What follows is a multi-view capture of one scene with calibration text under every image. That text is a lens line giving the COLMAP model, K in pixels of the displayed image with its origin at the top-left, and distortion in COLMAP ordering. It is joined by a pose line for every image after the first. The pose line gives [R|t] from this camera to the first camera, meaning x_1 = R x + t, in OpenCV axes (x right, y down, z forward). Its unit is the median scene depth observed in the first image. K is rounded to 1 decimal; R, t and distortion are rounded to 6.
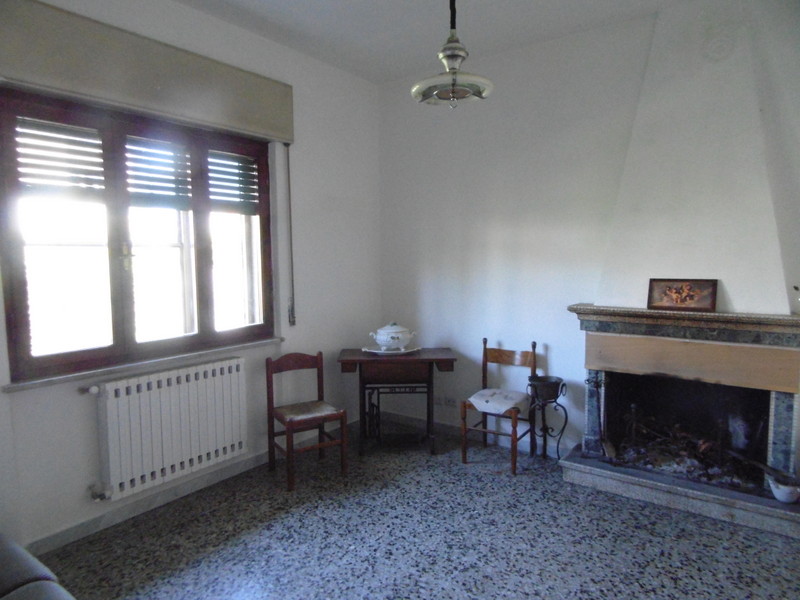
lens RADIAL K [[525.4, 0, 373.7], [0, 525.4, 300.9], [0, 0, 1]] dist [0.007105, 0.001560]
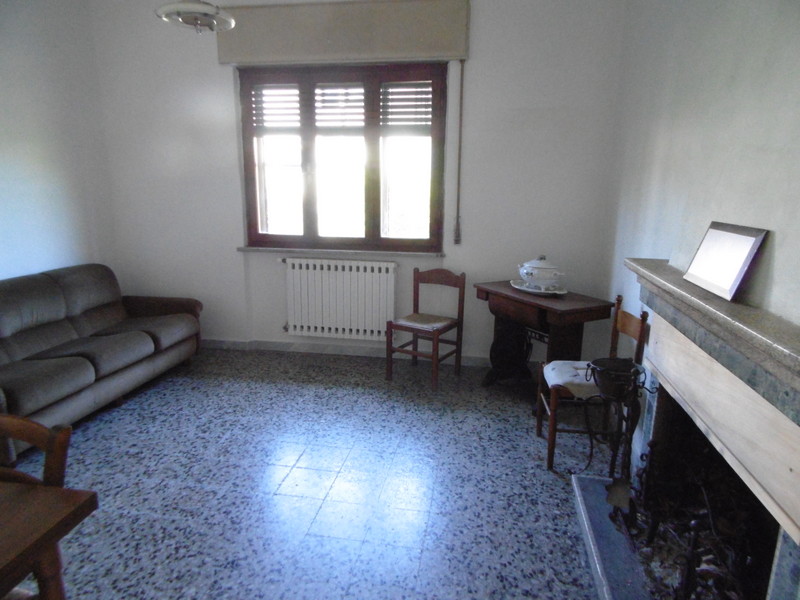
lens RADIAL K [[509.1, 0, 400.0], [0, 509.1, 300.0], [0, 0, 1]] dist [-0.000714, -0.004322]
pose [[0.473018, 0.213429, -0.854811, 0.774683], [-0.095636, 0.976921, 0.190997, -0.031317], [0.875847, -0.008595, 0.482513, 0.474555]]
